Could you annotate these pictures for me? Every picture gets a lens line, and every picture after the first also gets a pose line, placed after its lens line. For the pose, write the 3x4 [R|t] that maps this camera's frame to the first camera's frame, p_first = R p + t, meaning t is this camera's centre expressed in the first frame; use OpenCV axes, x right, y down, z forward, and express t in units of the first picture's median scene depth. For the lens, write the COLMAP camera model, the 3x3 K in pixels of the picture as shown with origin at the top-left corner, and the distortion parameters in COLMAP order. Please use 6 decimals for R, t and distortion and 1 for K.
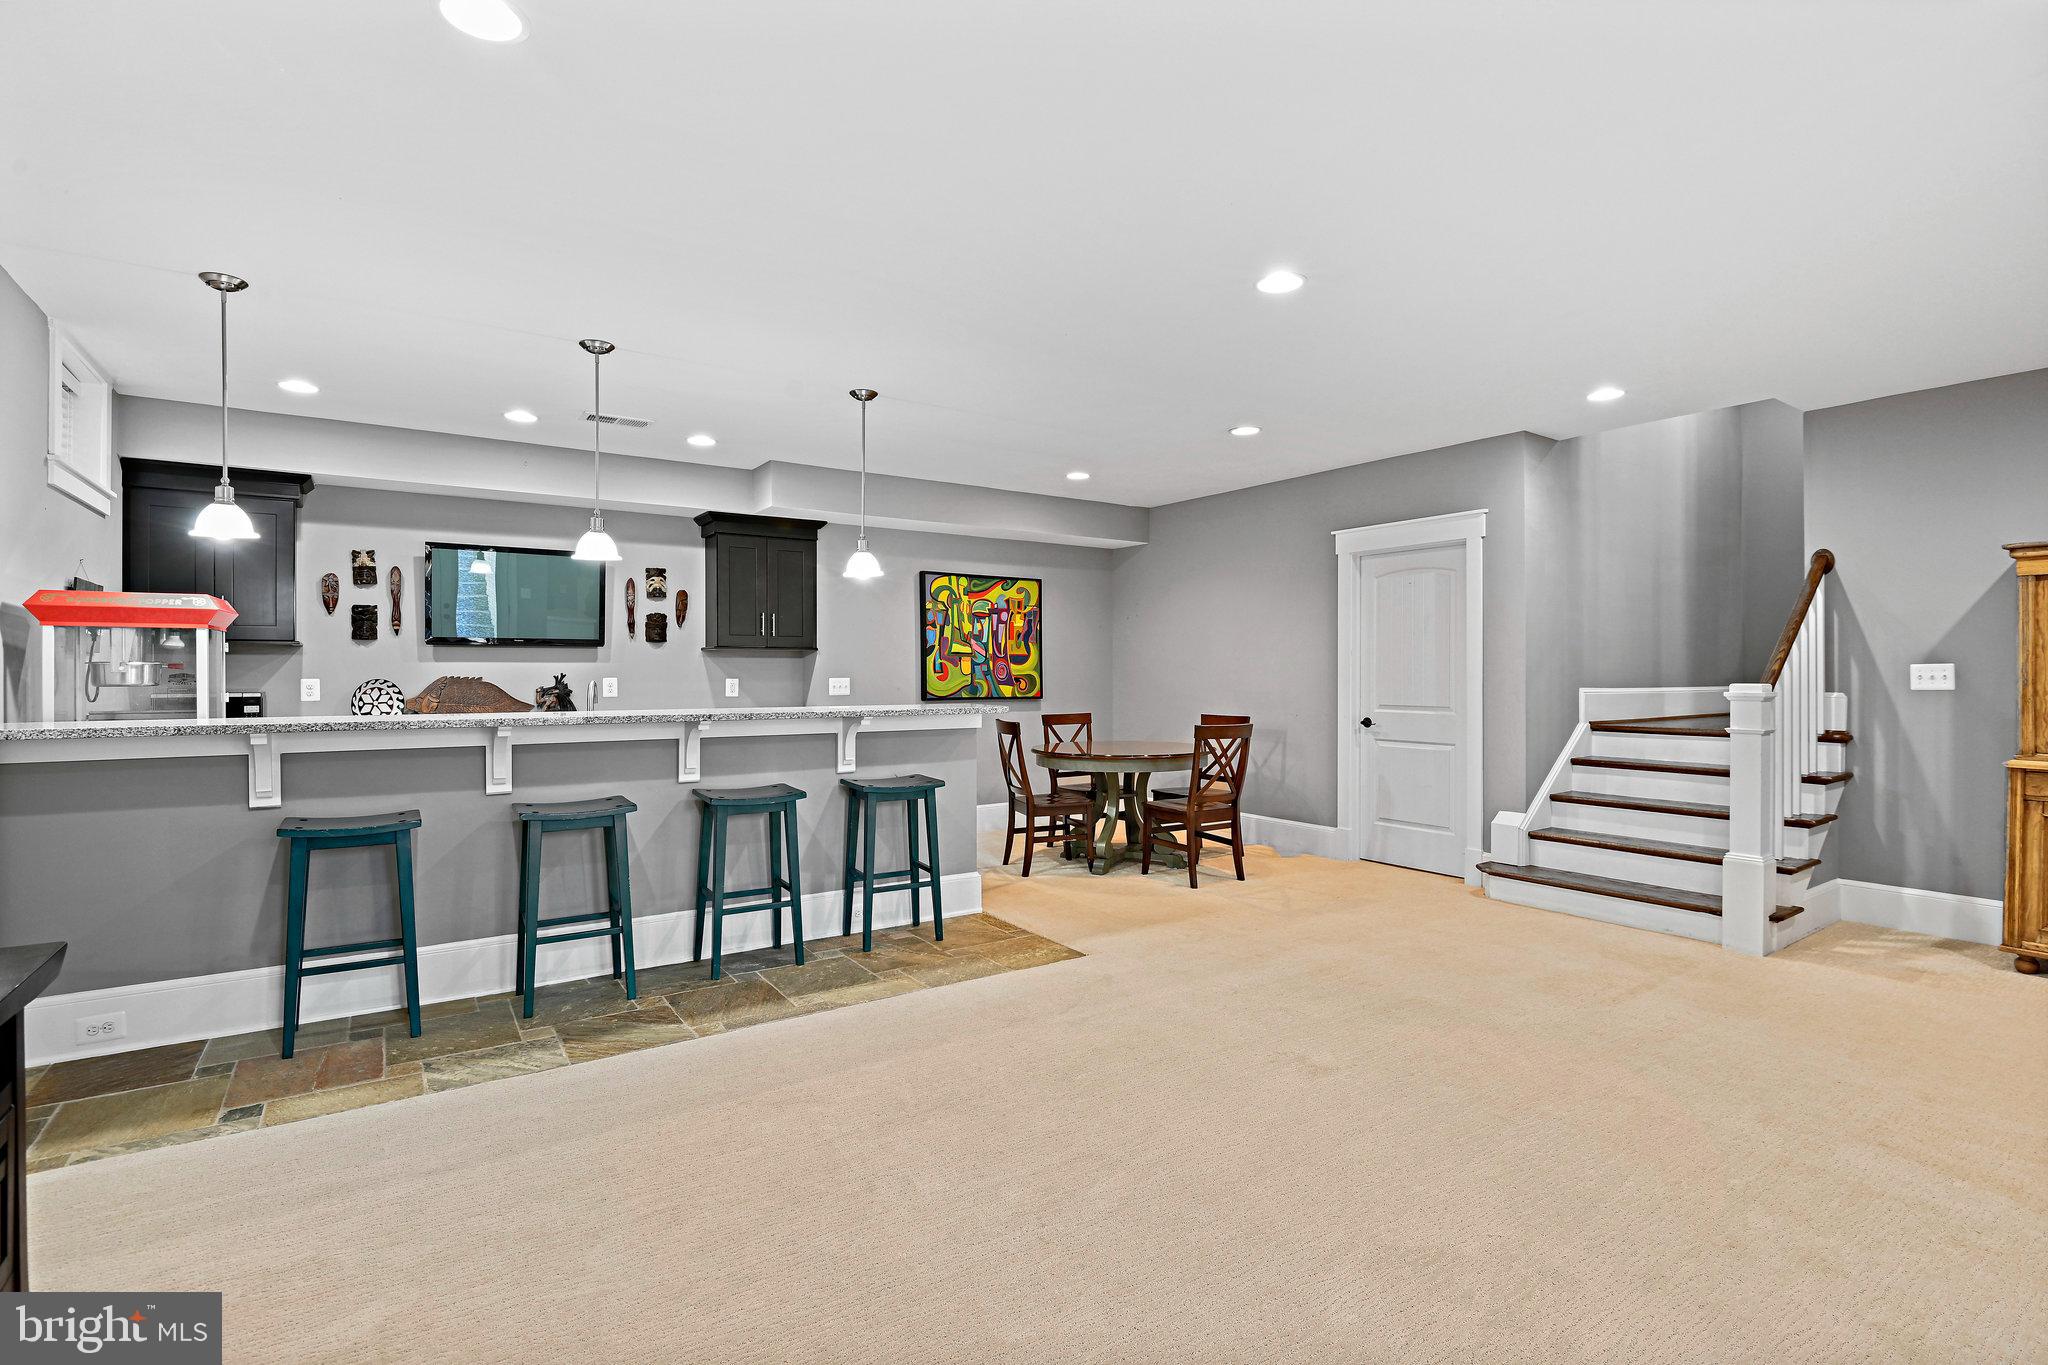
lens RADIAL K [[950.1, 0, 1006.5], [0, 950.1, 675.7], [0, 0, 1]] dist [-0.016430, -0.004719]
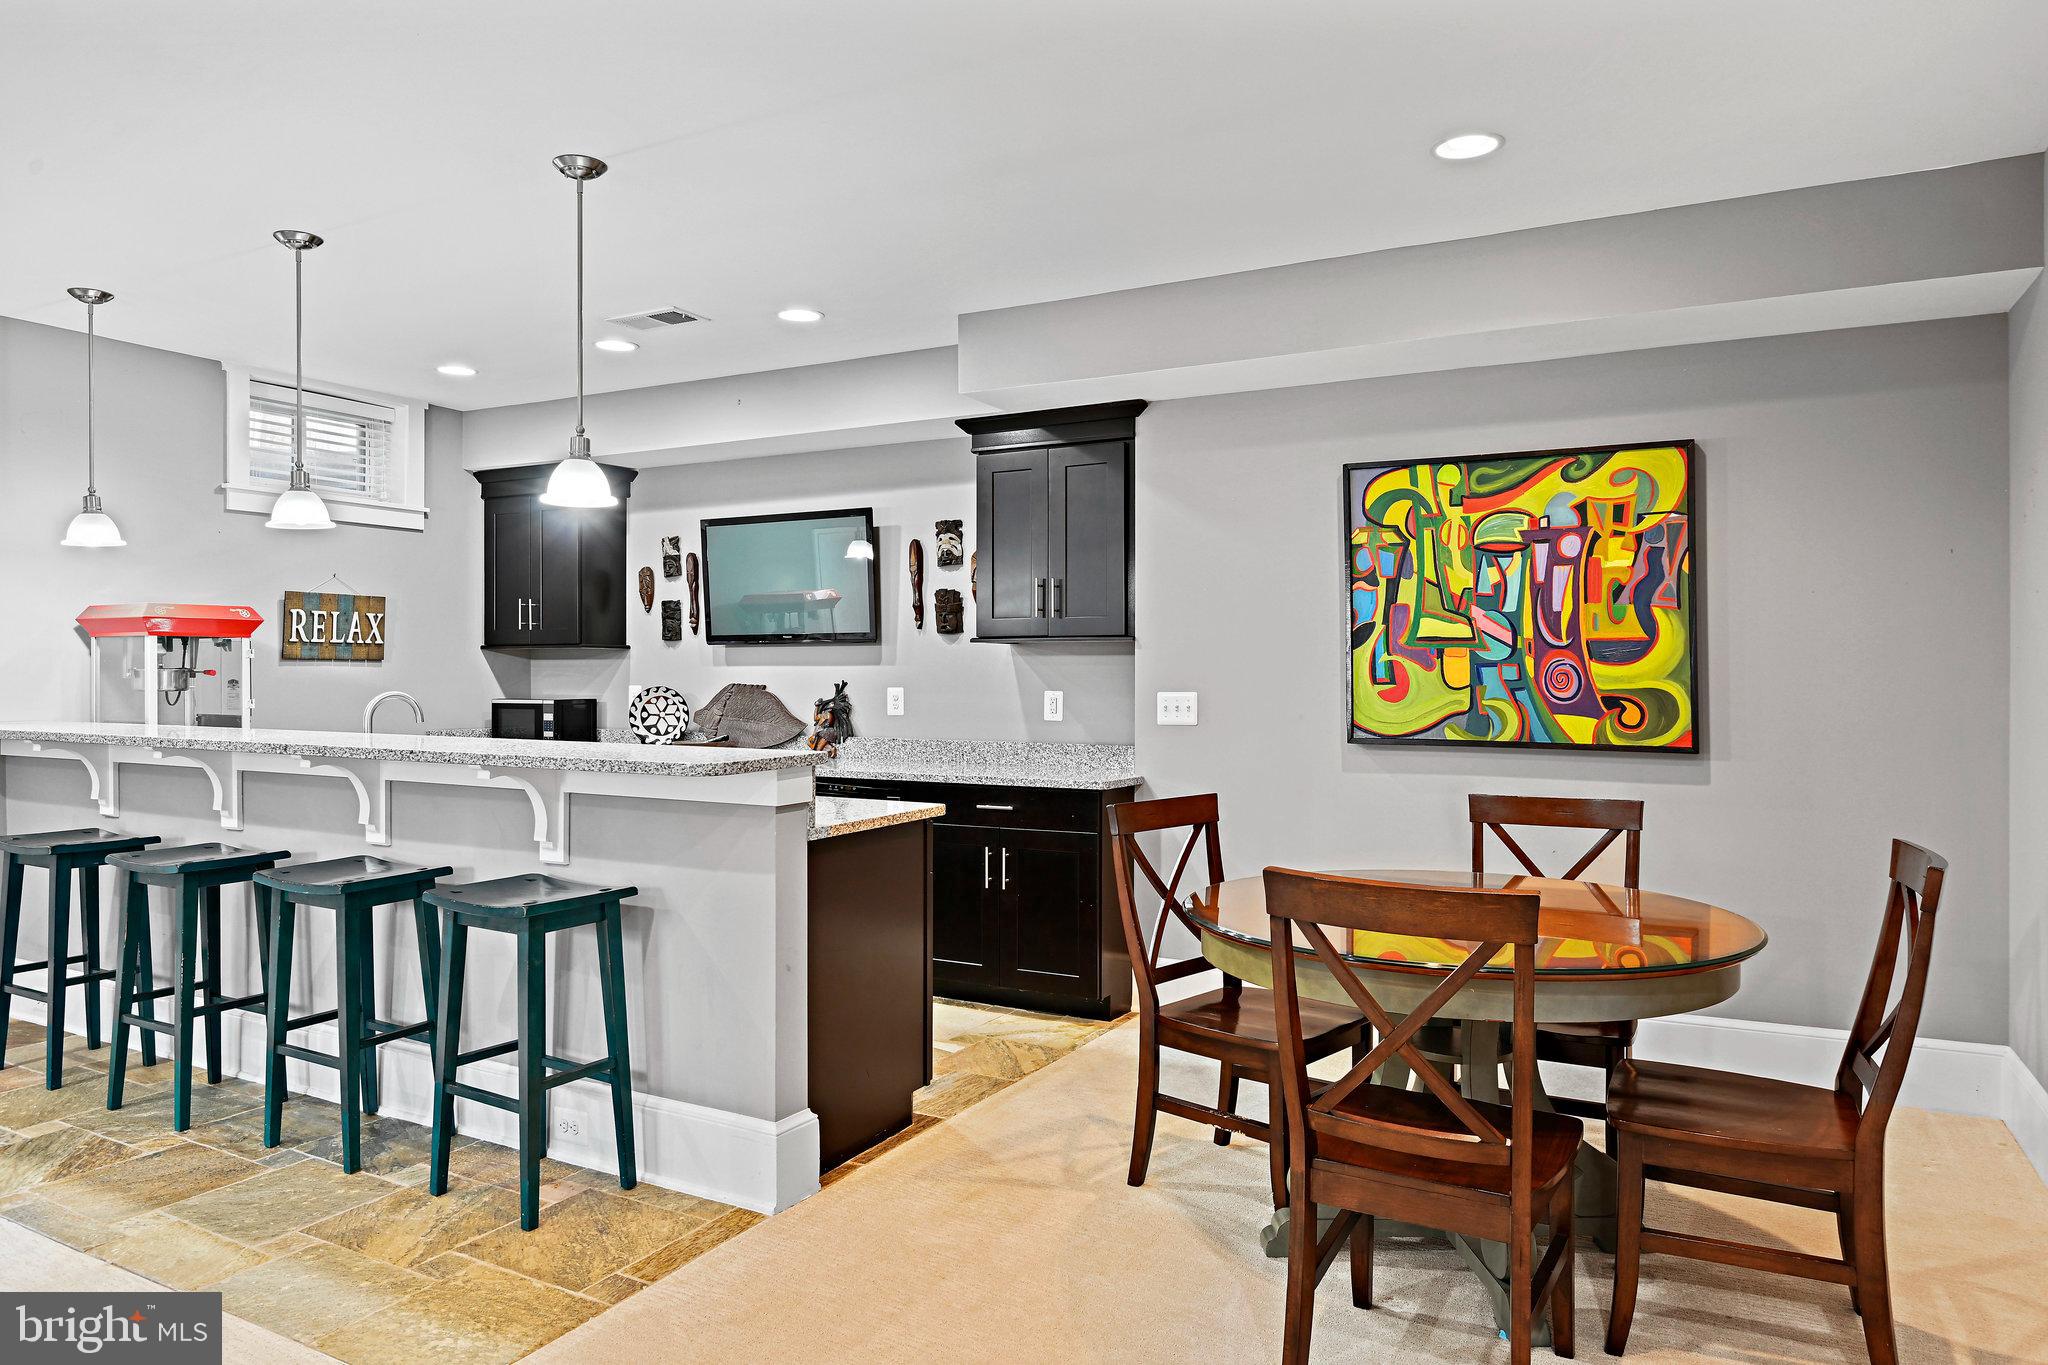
lens RADIAL K [[1282.0, 0, 1023.9], [0, 1282.0, 676.4], [0, 0, 1]] dist [-0.016277, -0.003788]
pose [[0.470278, 0.002766, -0.882514, 0.384356], [-0.005124, 0.999987, 0.000403, -0.005741], [0.882503, 0.004333, 0.470286, 0.555779]]
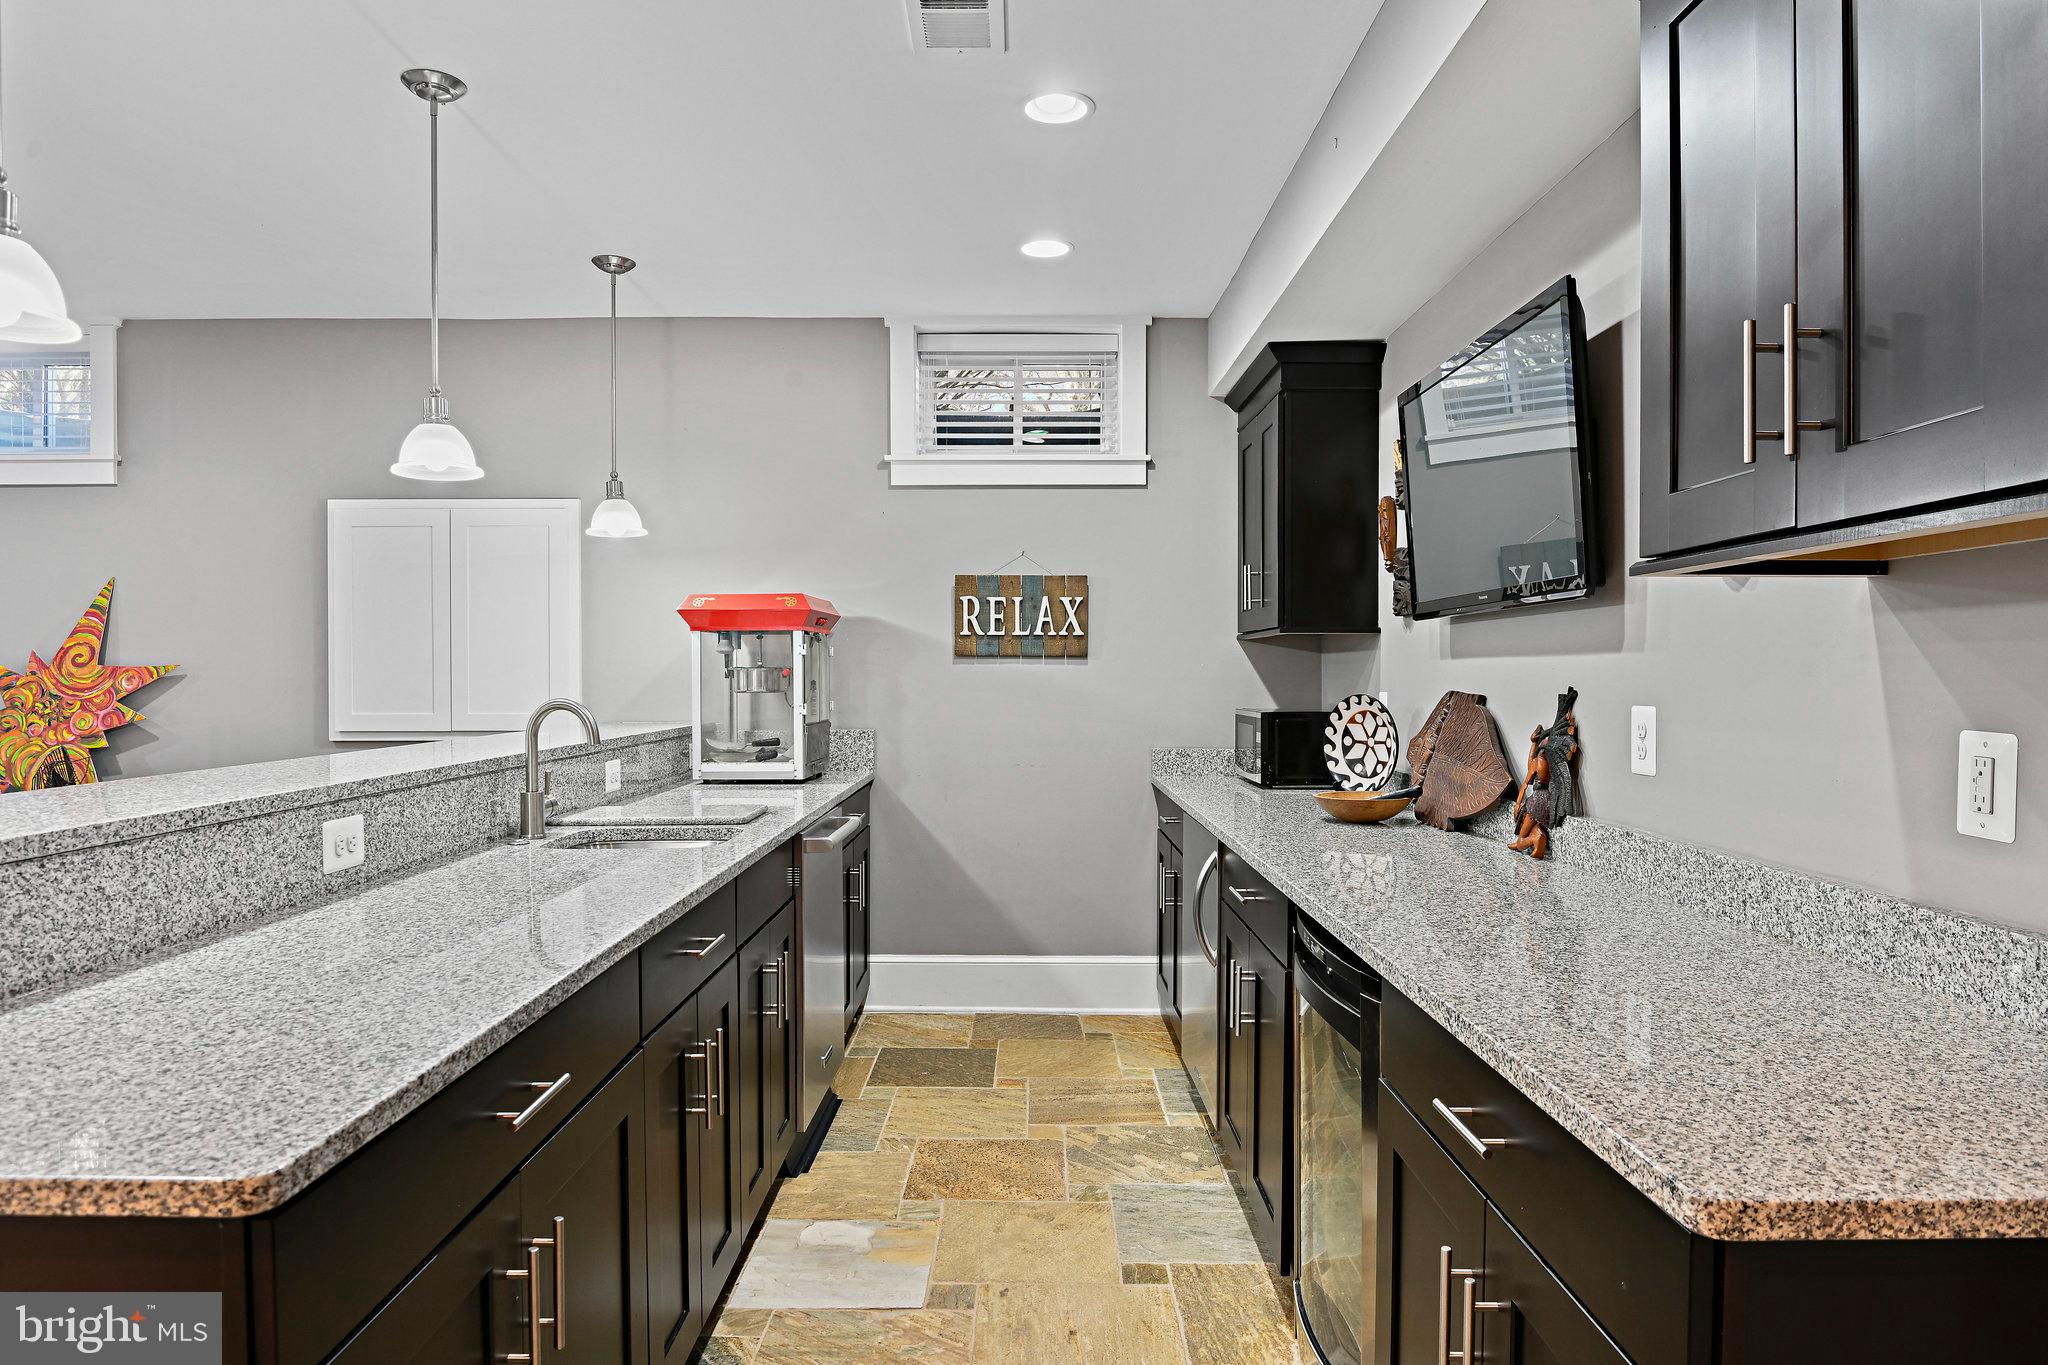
lens RADIAL K [[1206.2, 0, 1038.5], [0, 1206.2, 682.8], [0, 0, 1]] dist [-0.008895, -0.000861]
pose [[-0.539121, 0.007539, -0.842194, -0.019660], [-0.003508, 0.999931, 0.011197, -0.007068], [0.842221, 0.008991, -0.539058, 0.897725]]
